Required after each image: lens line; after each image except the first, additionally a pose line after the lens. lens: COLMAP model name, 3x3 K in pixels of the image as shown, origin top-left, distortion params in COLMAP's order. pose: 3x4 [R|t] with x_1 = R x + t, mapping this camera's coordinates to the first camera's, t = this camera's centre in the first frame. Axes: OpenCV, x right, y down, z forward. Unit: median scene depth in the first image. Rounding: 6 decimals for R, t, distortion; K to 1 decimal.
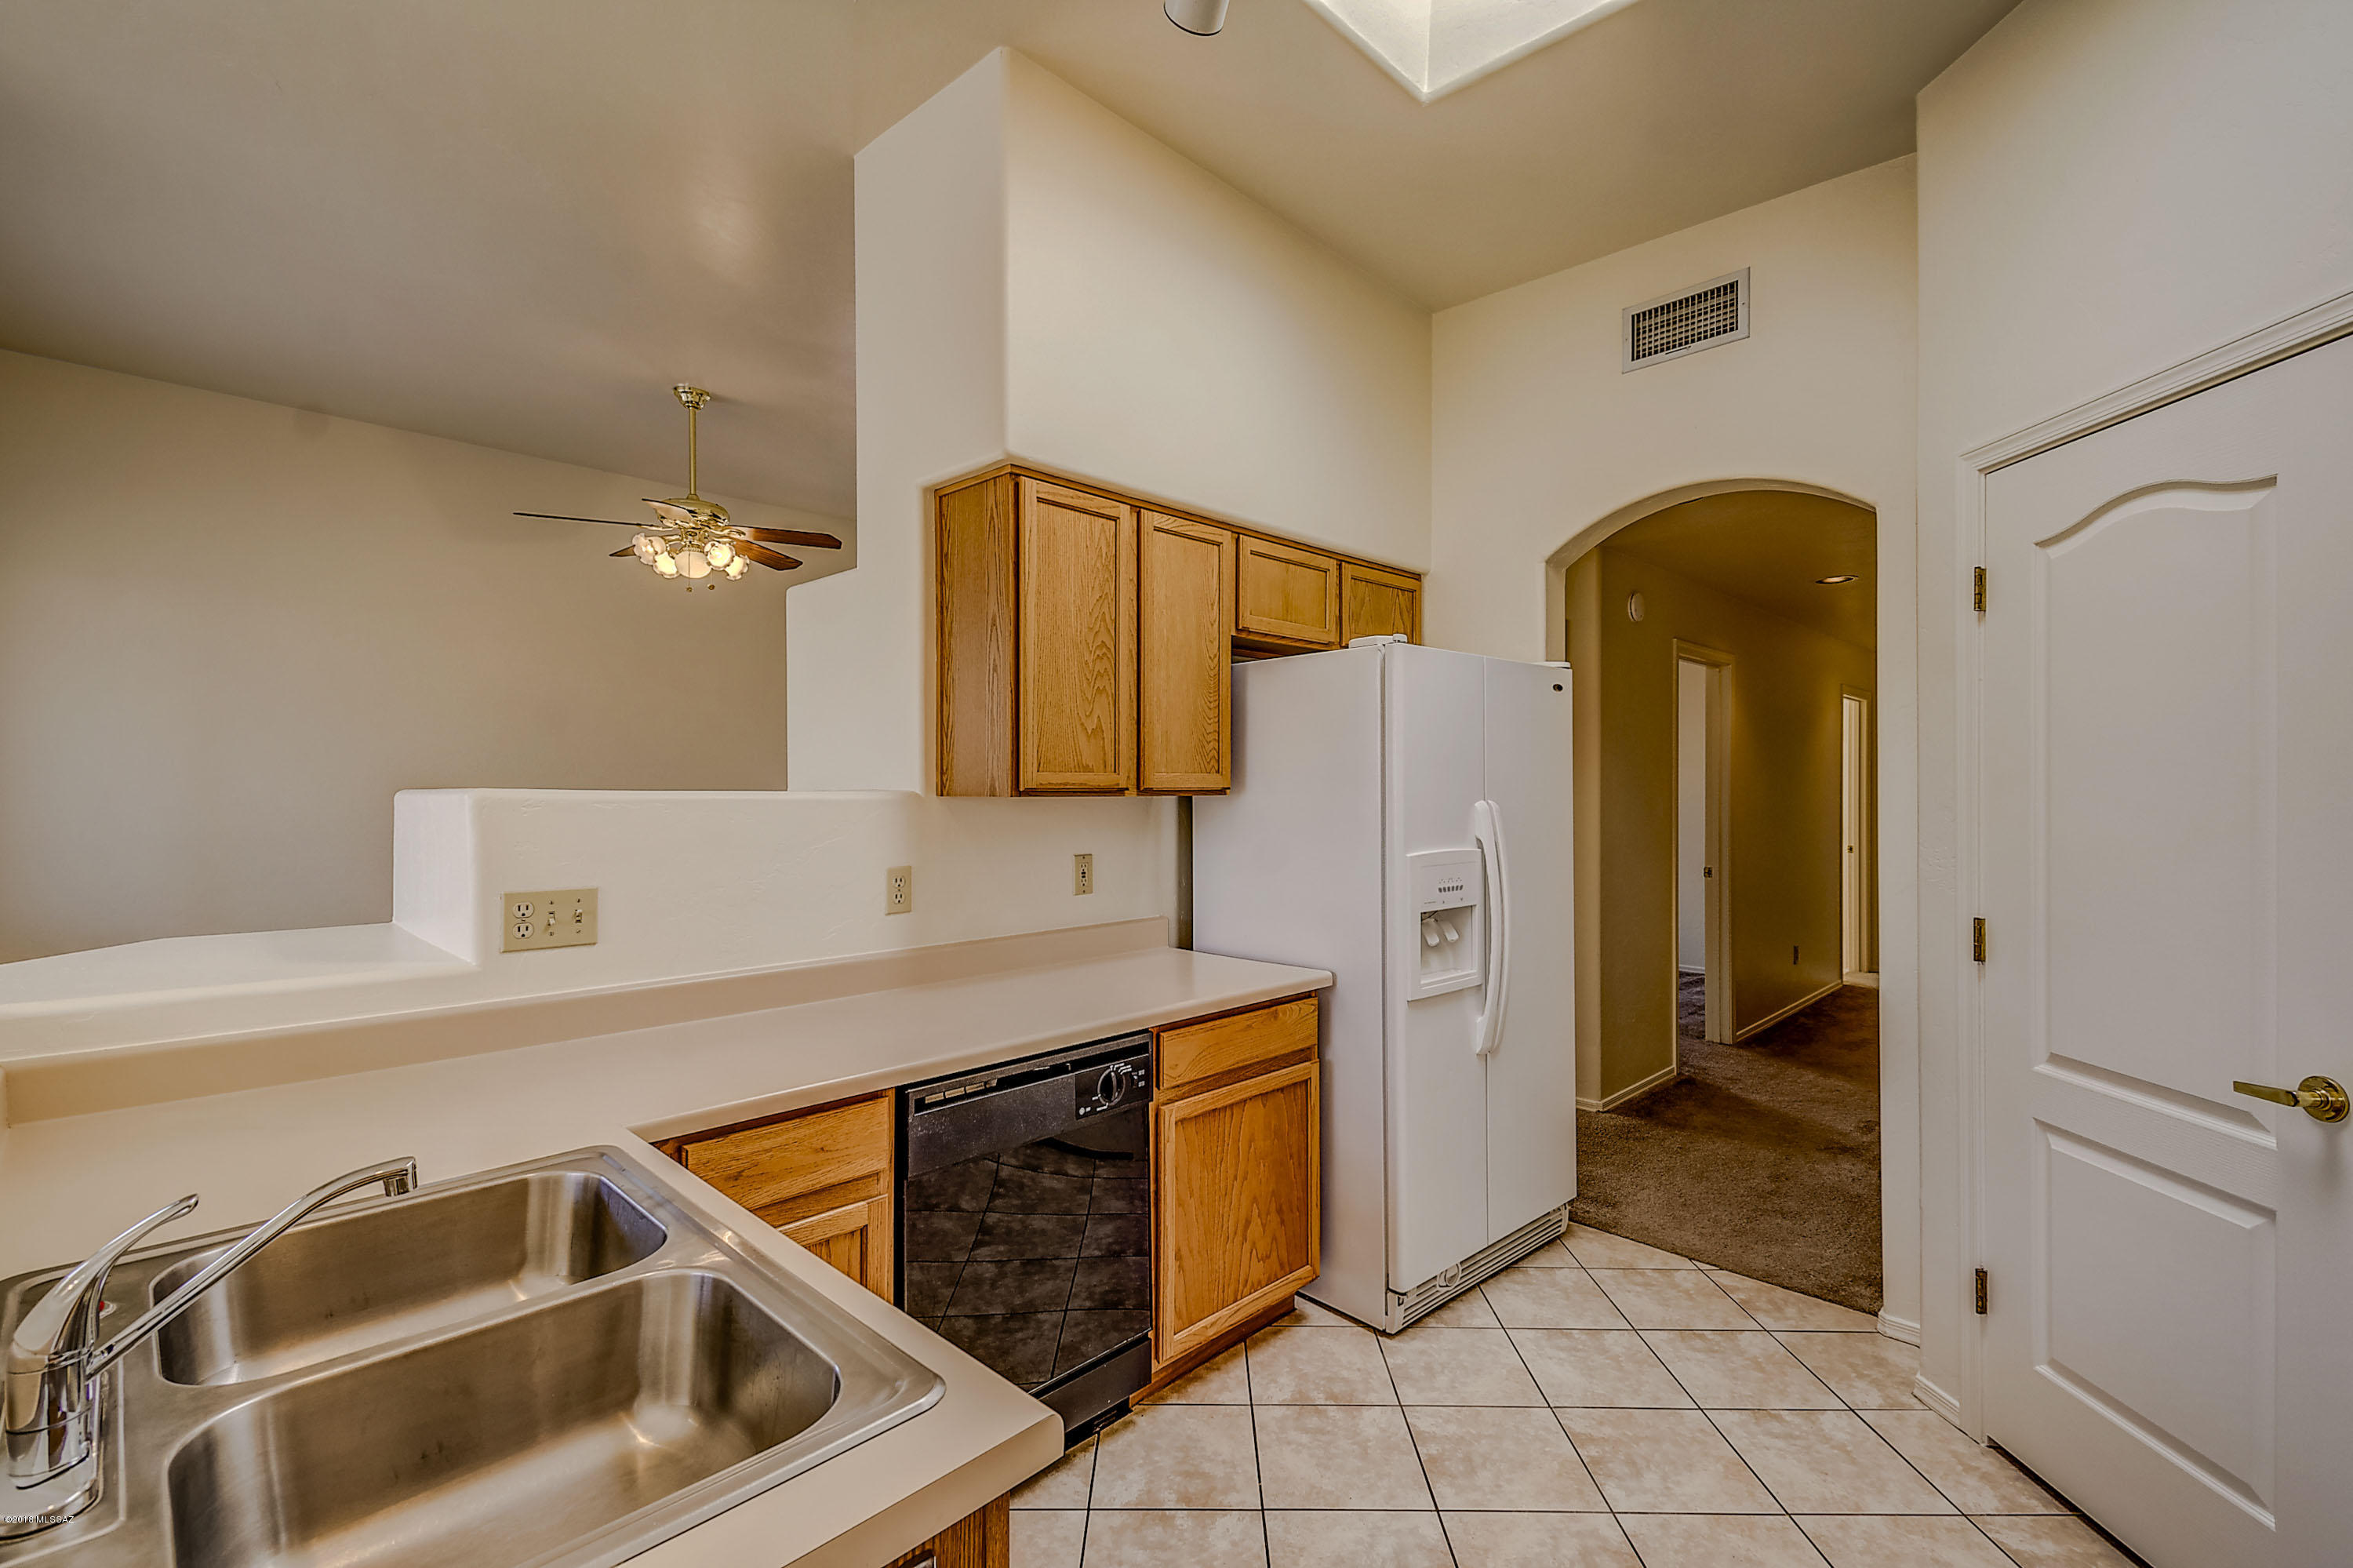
lens RADIAL K [[1034.6, 0, 1178.7], [0, 1034.6, 787.9], [0, 0, 1]] dist [0.017594, -0.005616]
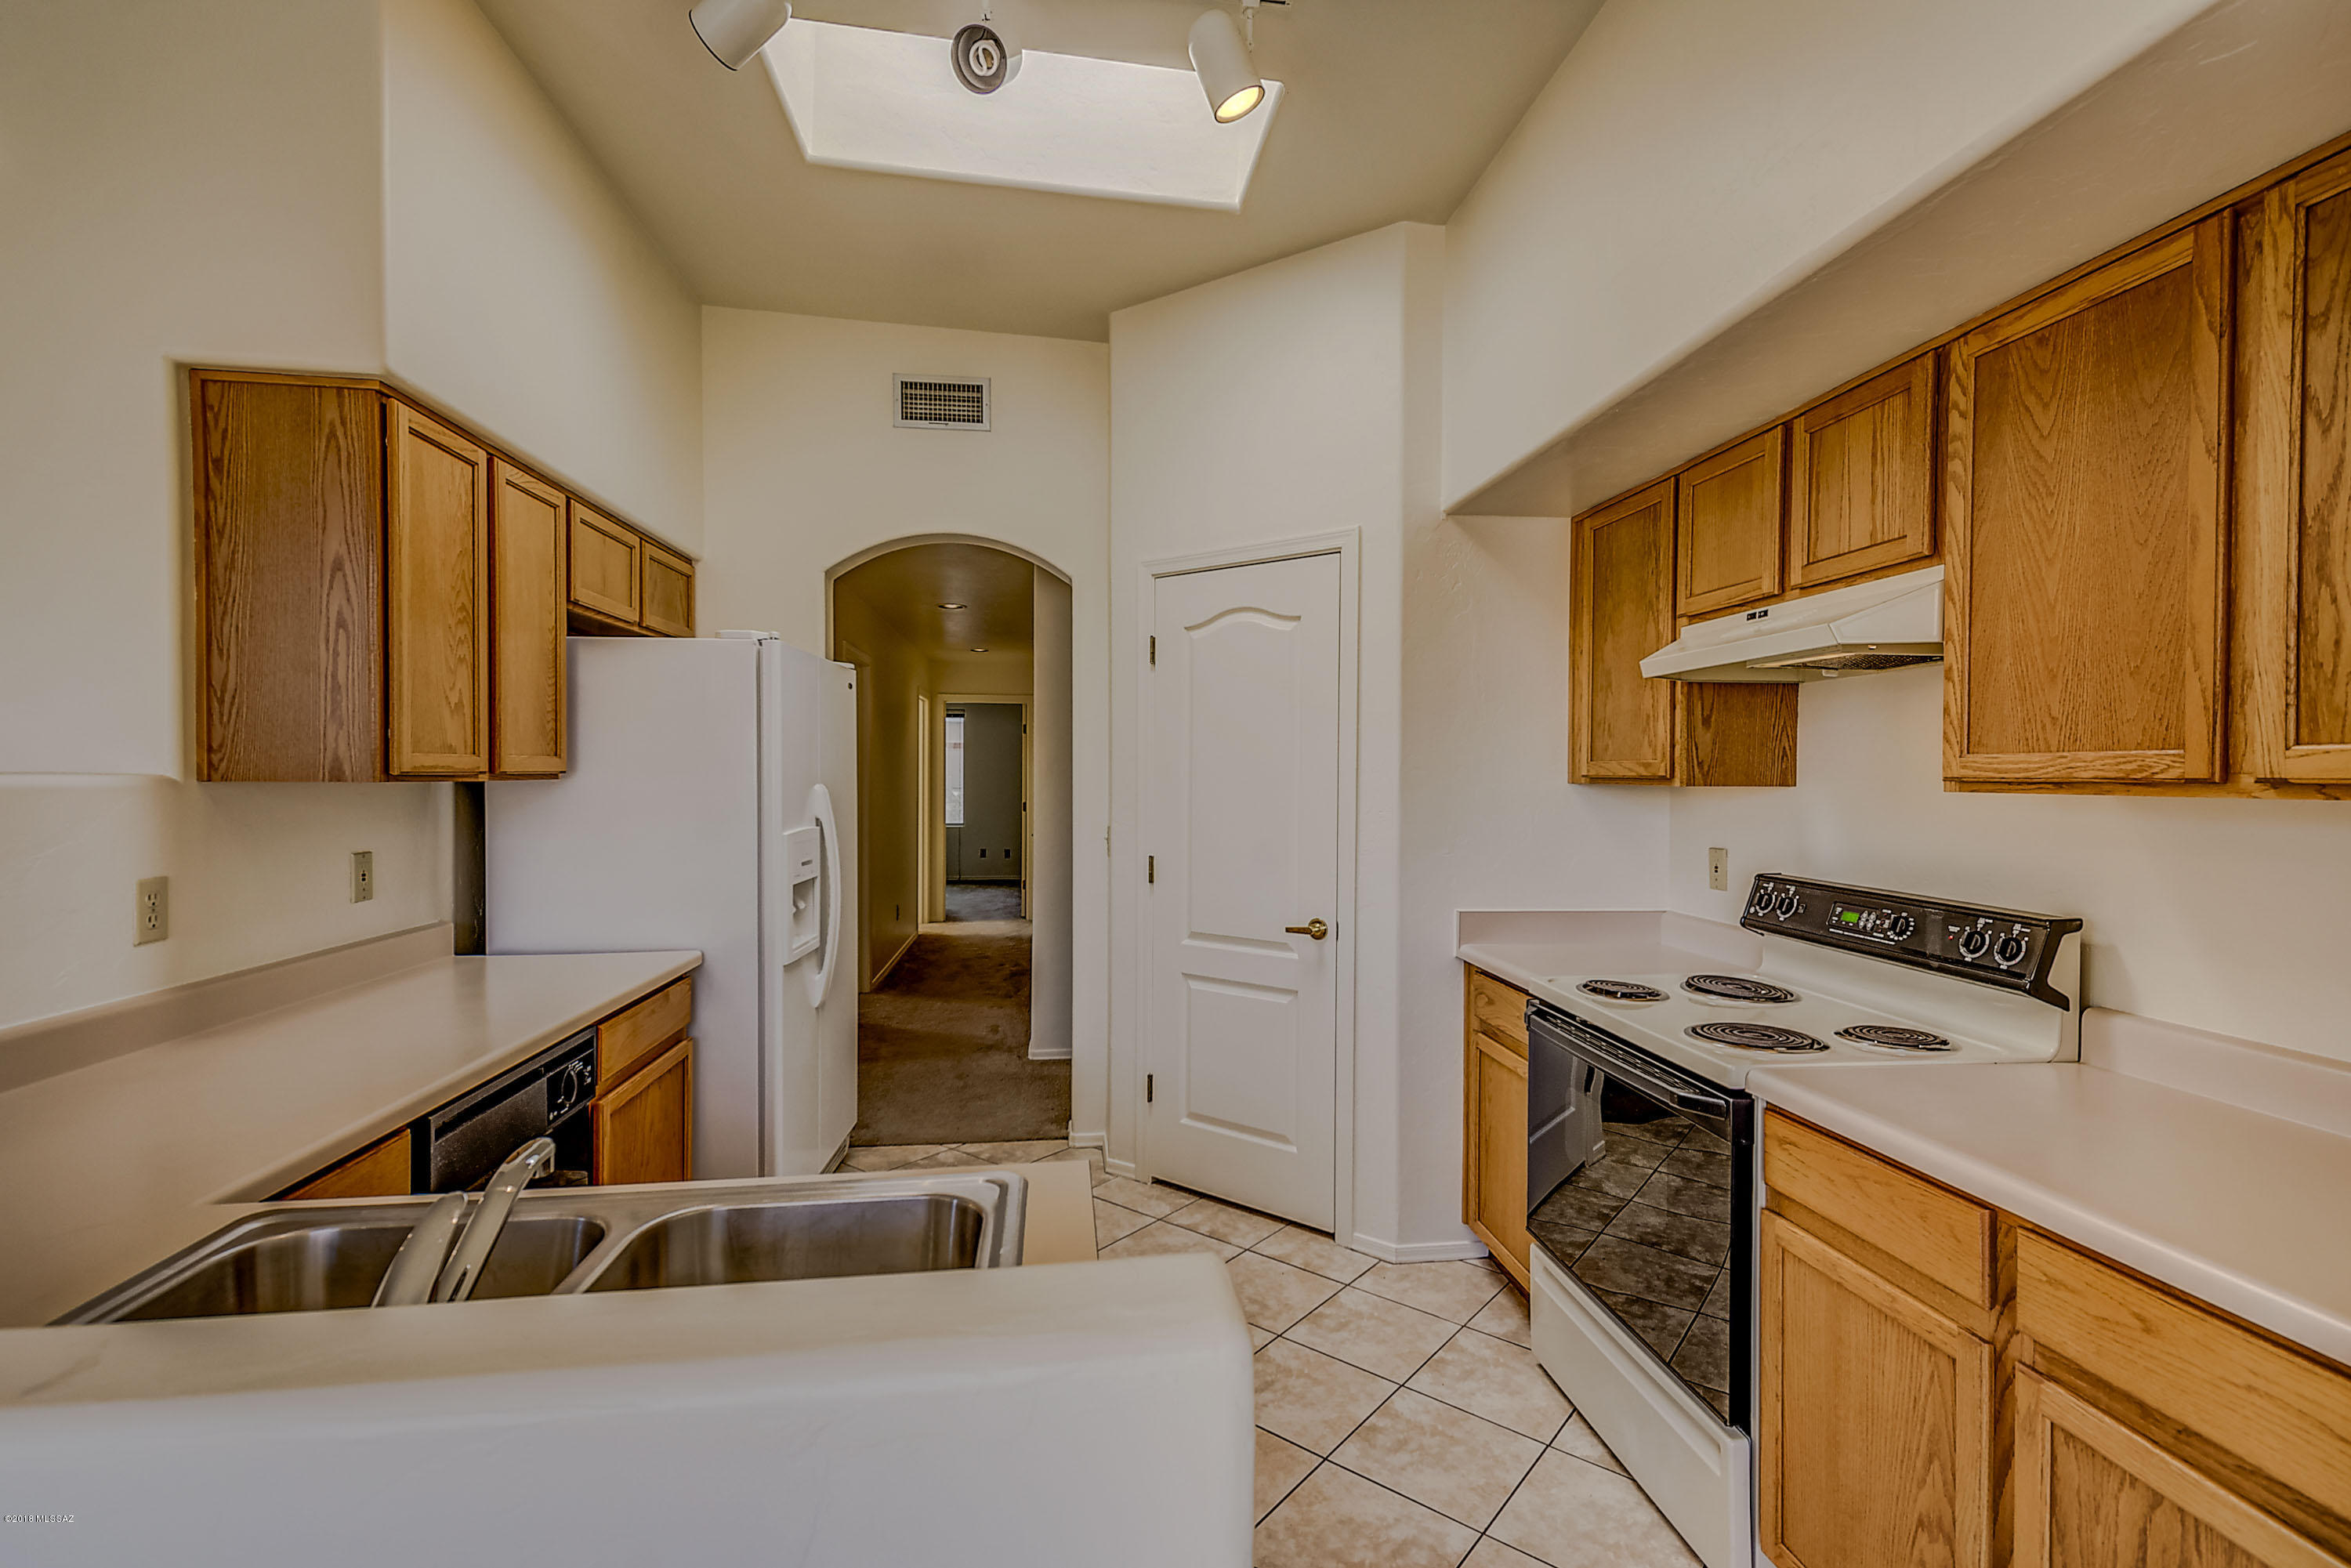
lens RADIAL K [[1033.6, 0, 1222.1], [0, 1033.6, 790.2], [0, 0, 1]] dist [0.017594, -0.005616]
pose [[0.609457, -0.009083, 0.792767, -0.366185], [-0.006611, 0.999841, 0.016538, -0.002929], [-0.792791, -0.015320, 0.609300, -0.042273]]
